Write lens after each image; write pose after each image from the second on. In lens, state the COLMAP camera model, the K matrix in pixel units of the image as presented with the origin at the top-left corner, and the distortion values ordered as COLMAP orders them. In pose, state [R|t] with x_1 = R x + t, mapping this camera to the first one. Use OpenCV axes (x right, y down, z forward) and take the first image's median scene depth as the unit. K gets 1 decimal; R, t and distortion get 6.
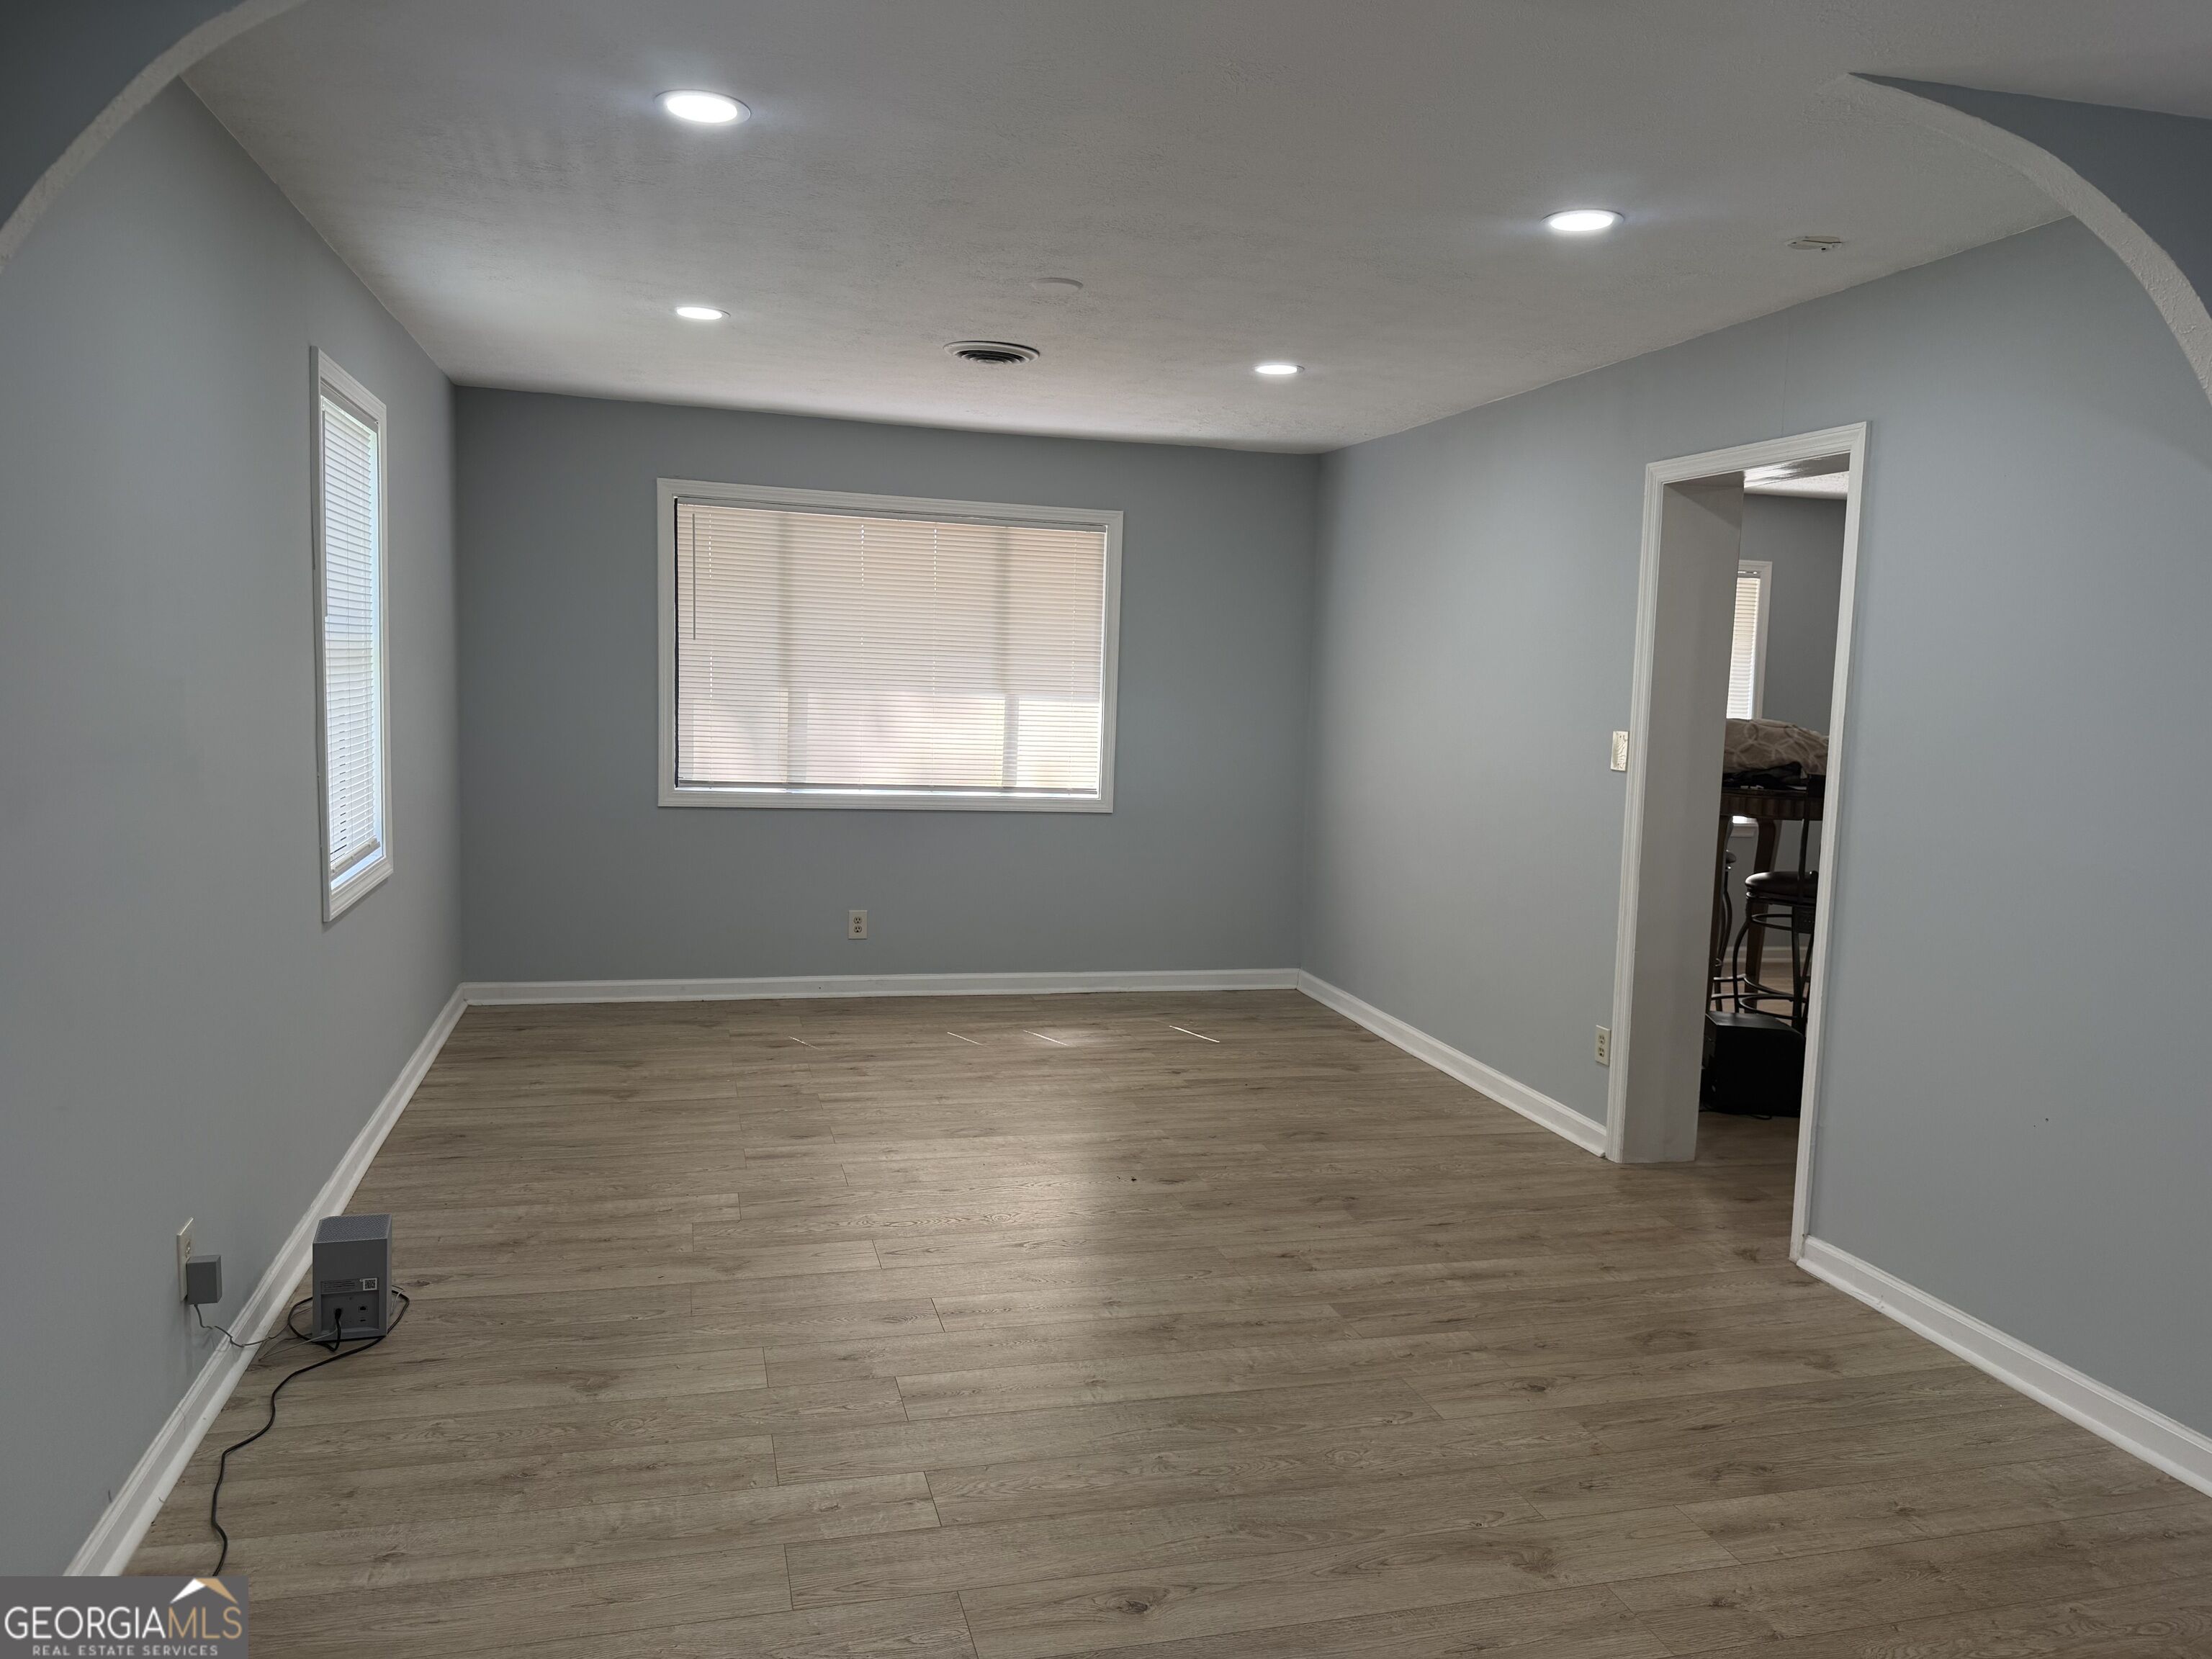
lens RADIAL K [[1547.6, 0, 1103.7], [0, 1547.6, 821.4], [0, 0, 1]] dist [0.136247, -0.203784]
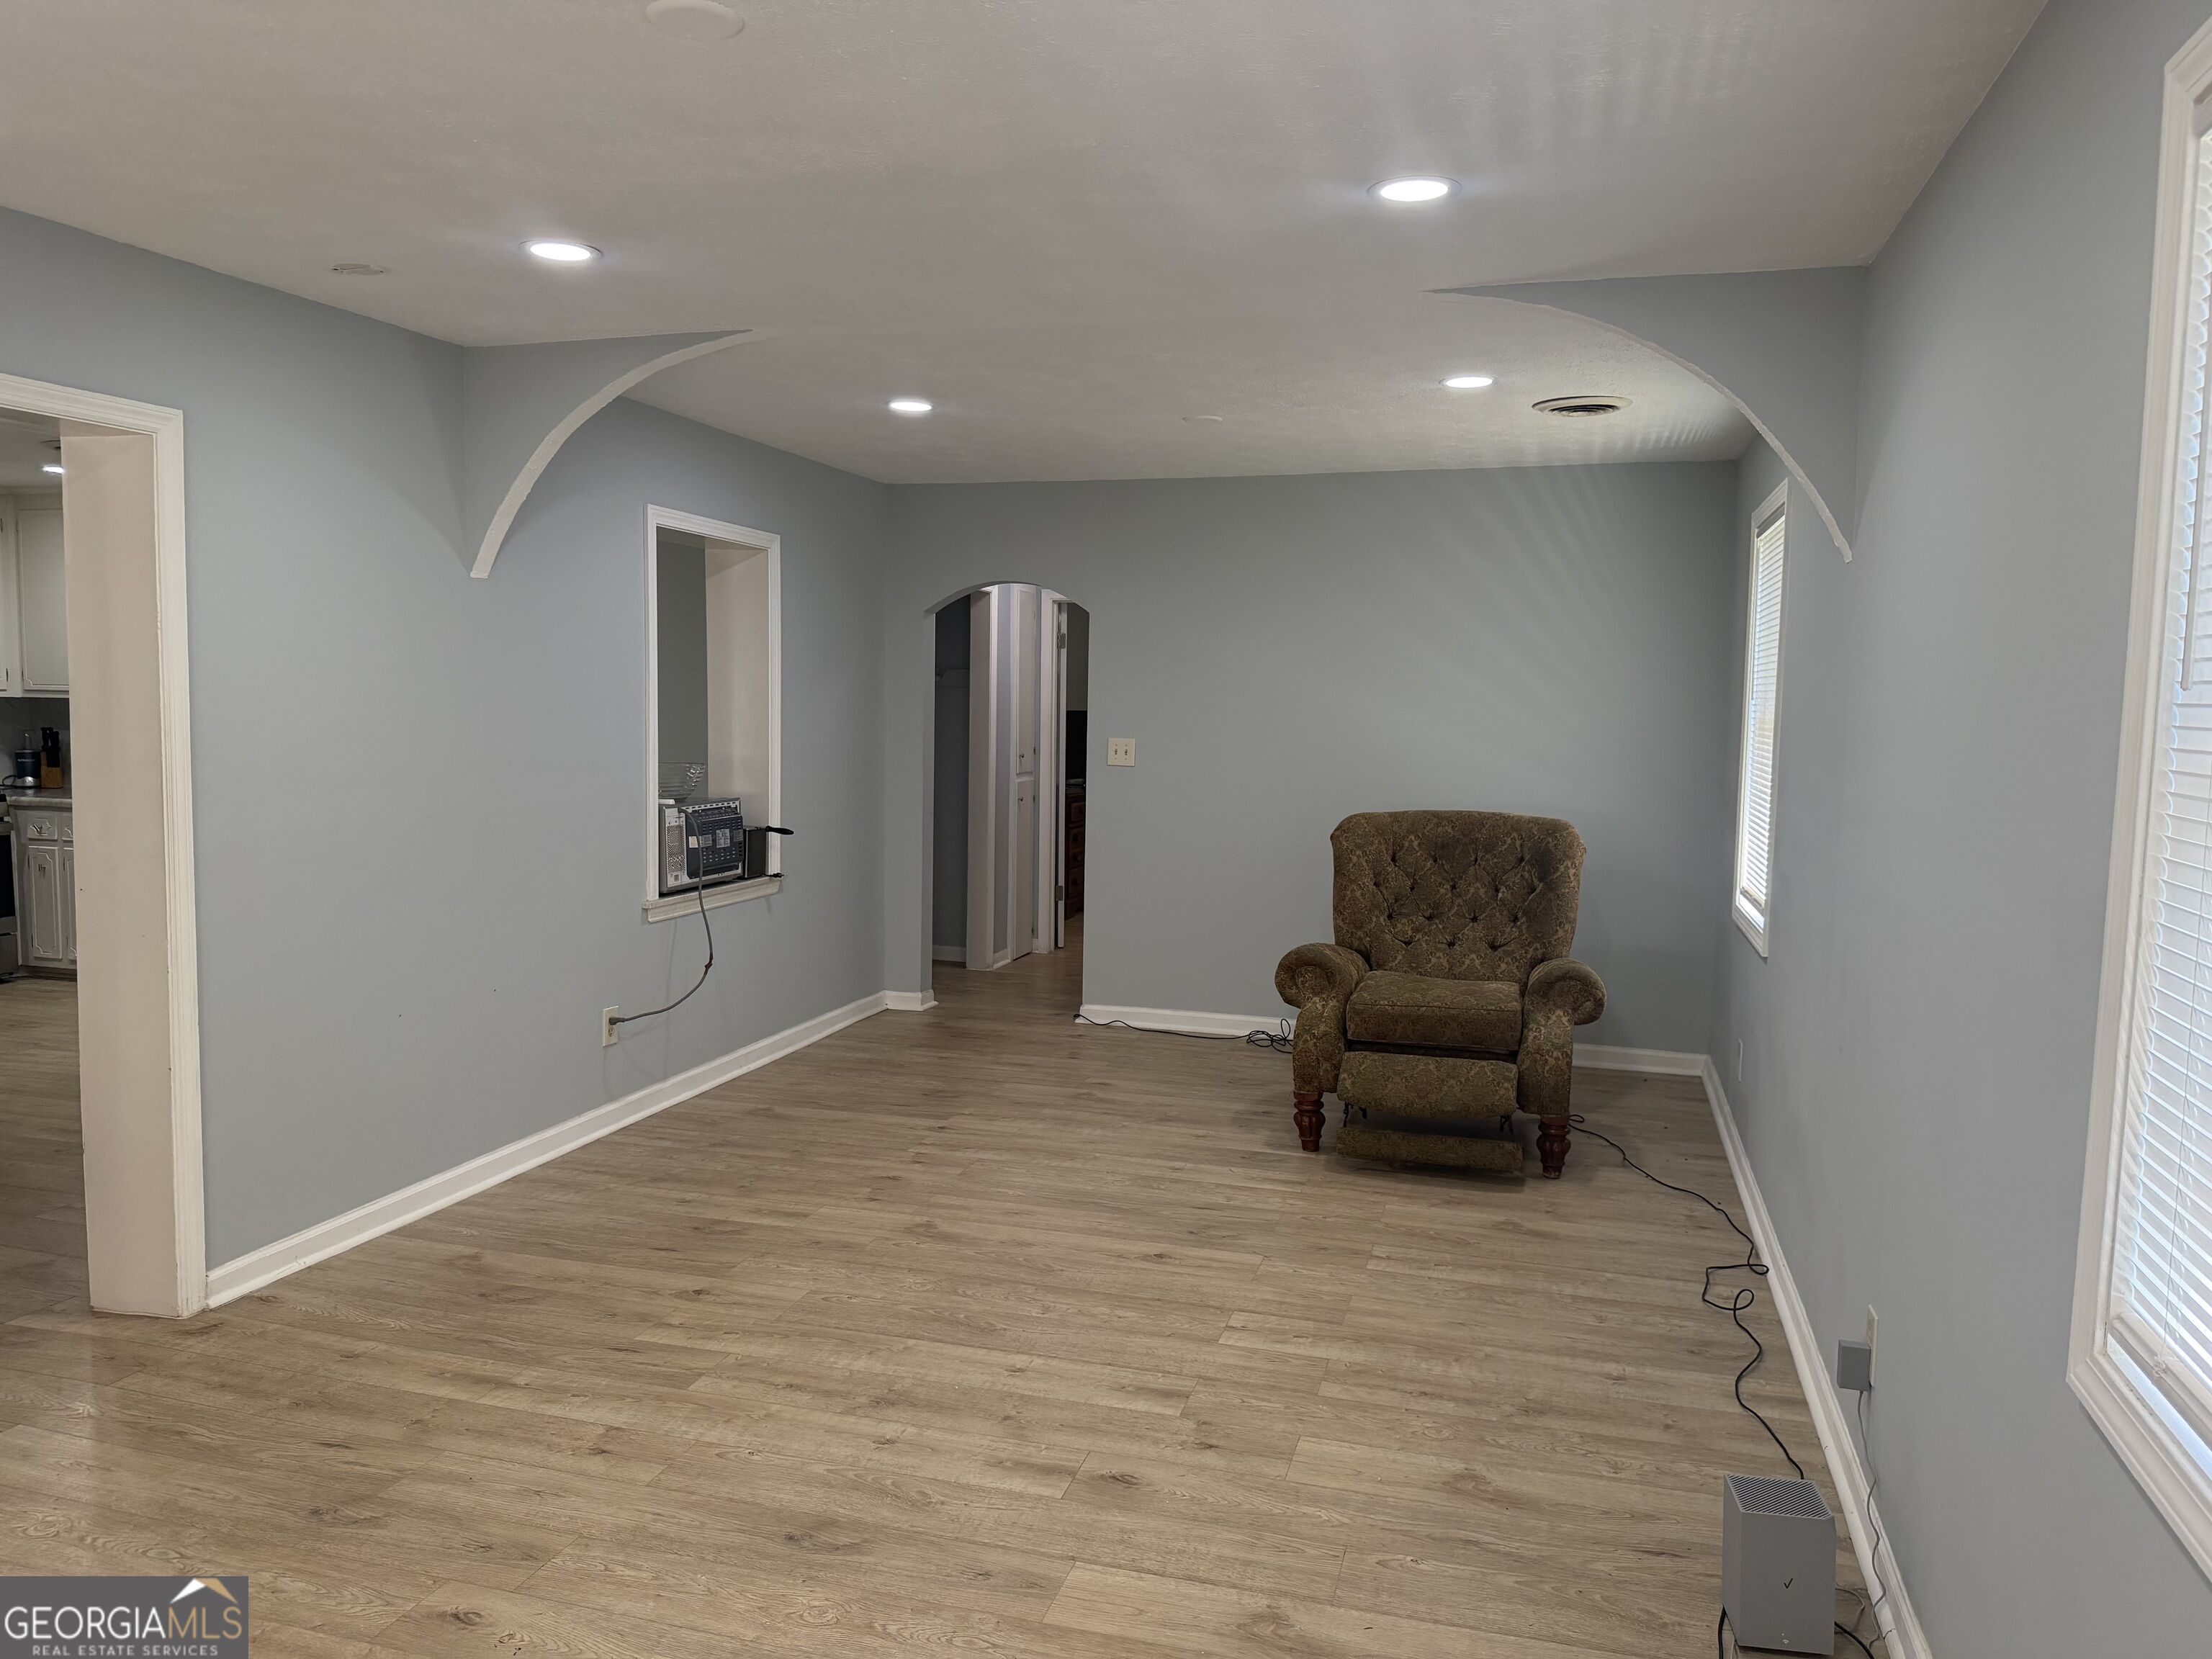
lens RADIAL K [[1571.2, 0, 1106.0], [0, 1571.2, 829.5], [0, 0, 1]] dist [0.107462, -0.132075]
pose [[-0.850710, -0.091364, 0.517635, -0.529246], [0.008242, 0.982338, 0.186931, -0.188966], [-0.525571, 0.163290, -0.834932, 1.635905]]
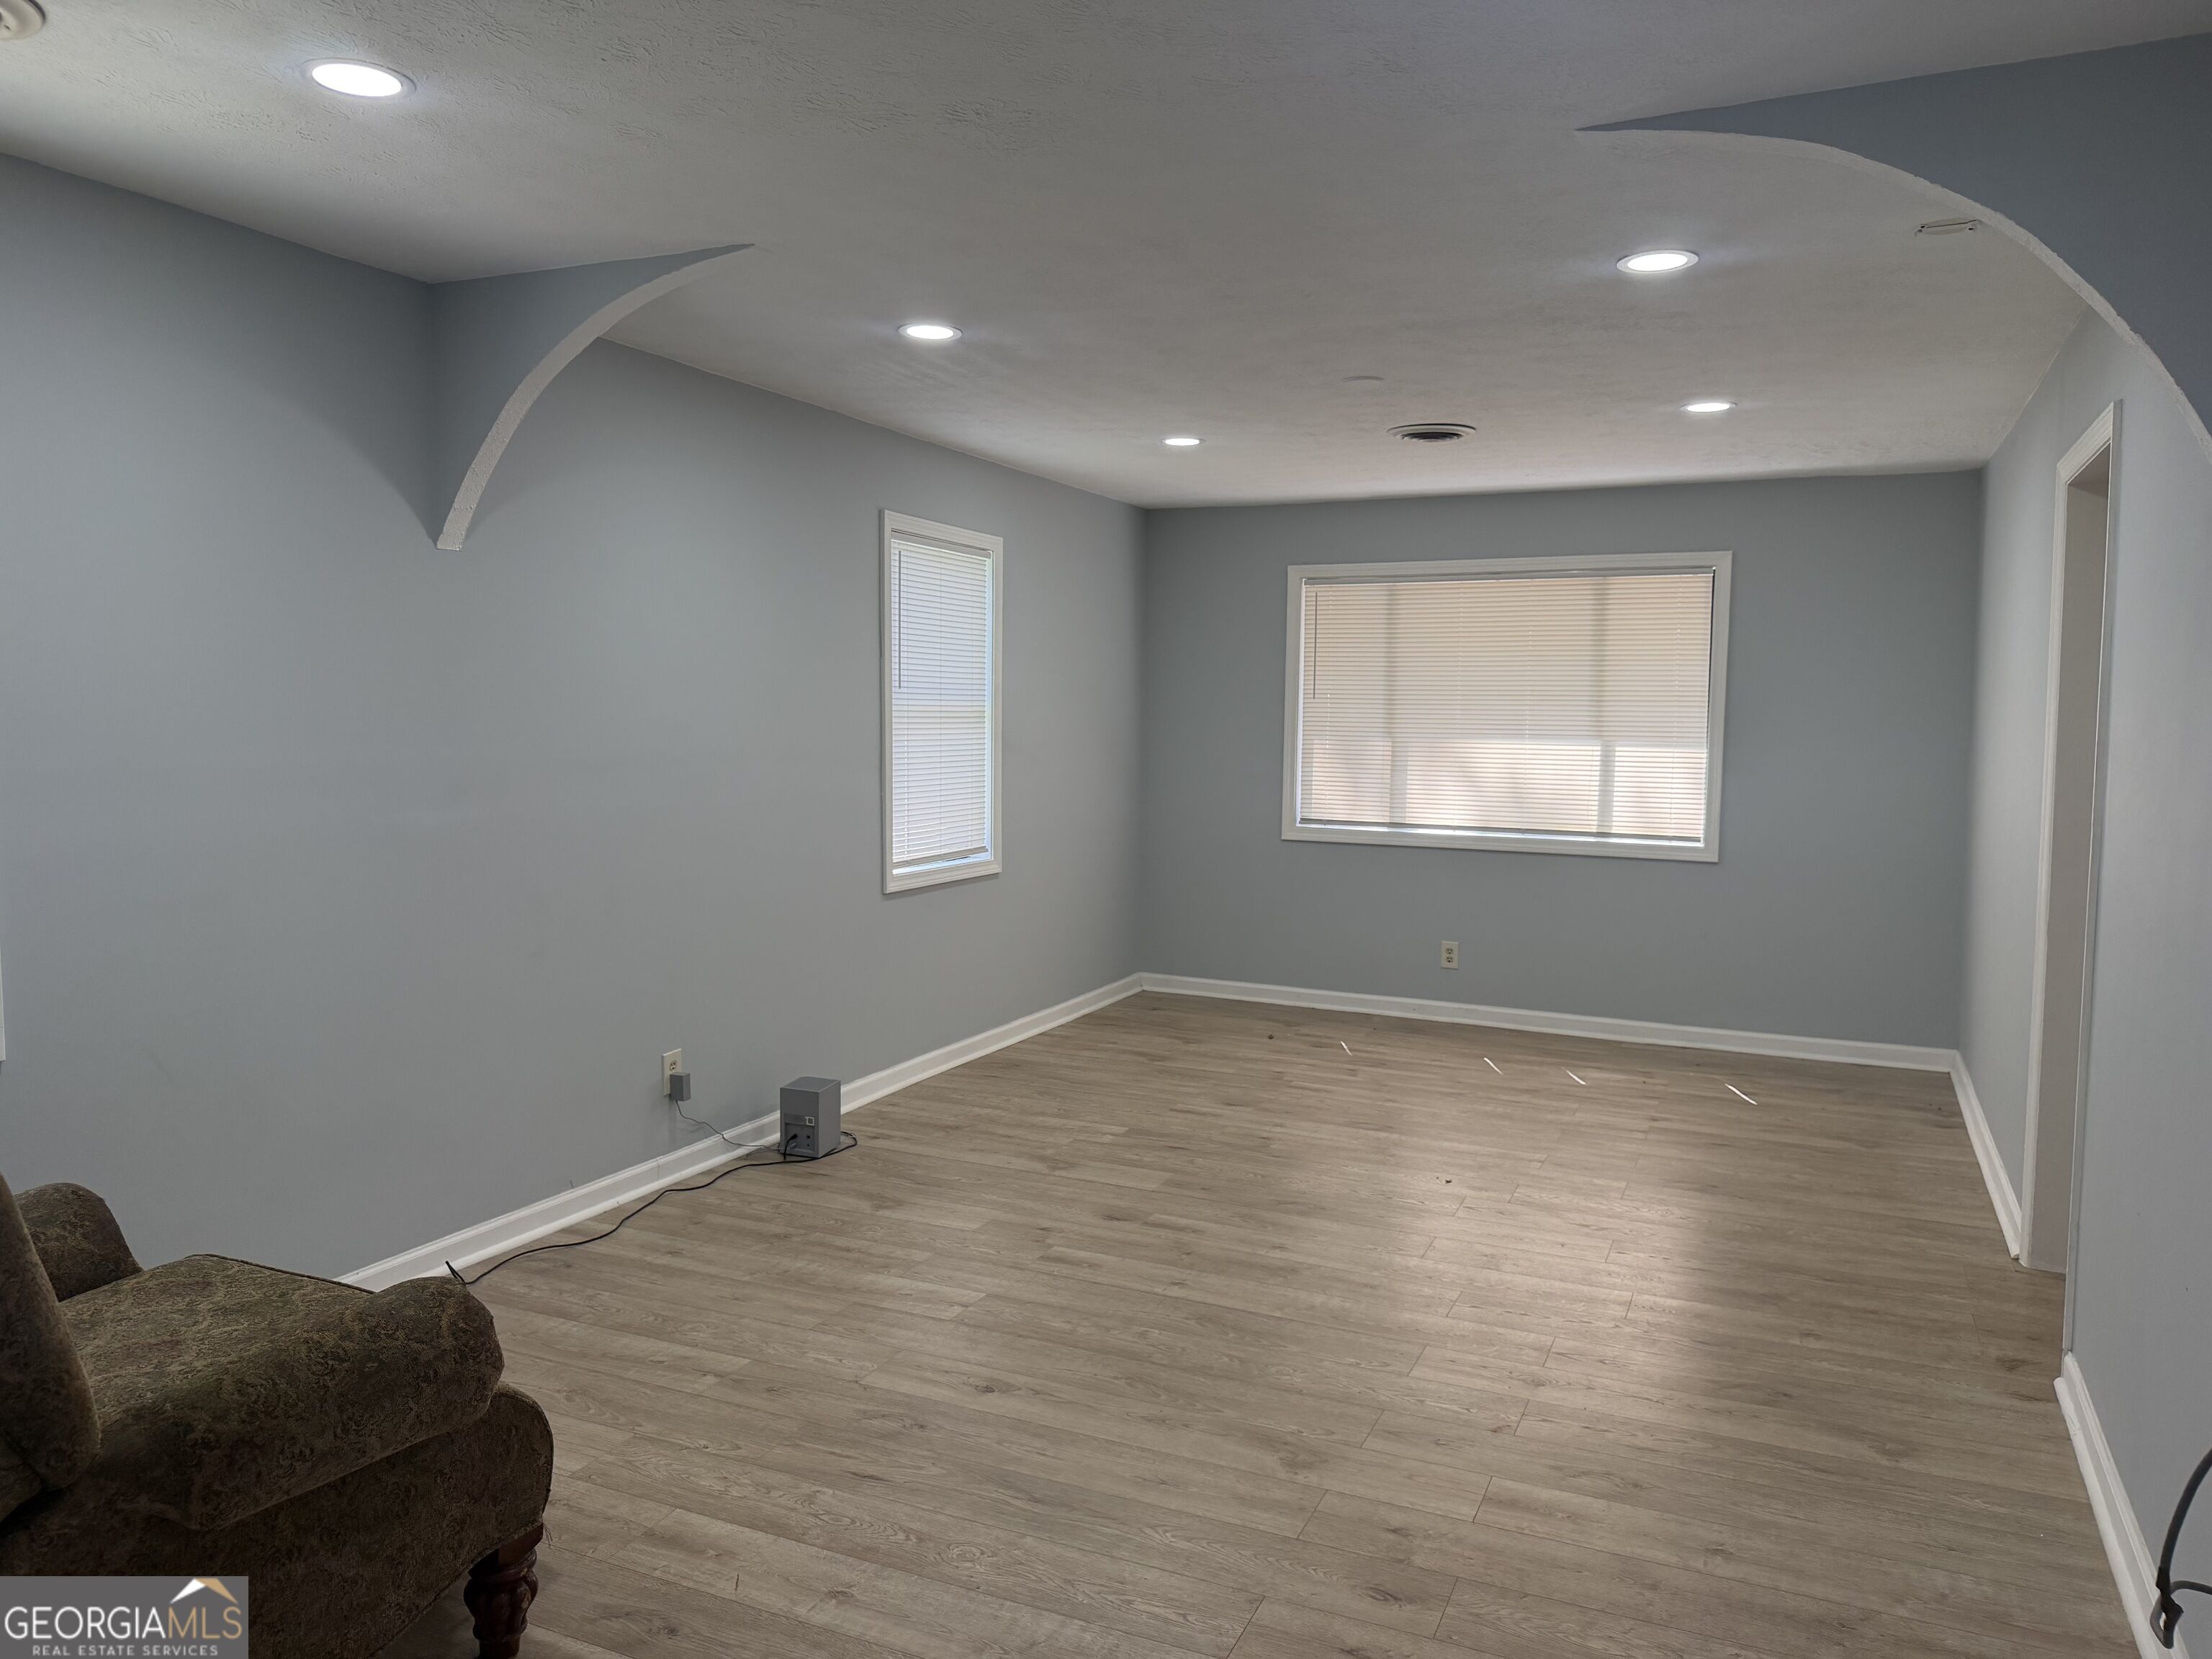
lens RADIAL K [[1547.6, 0, 1103.7], [0, 1547.6, 821.4], [0, 0, 1]] dist [0.136247, -0.203784]
pose [[0.773115, 0.018770, -0.633988, 0.643836], [-0.049020, 0.998341, -0.030220, 0.033806], [0.632369, 0.054441, 0.772752, 0.001911]]
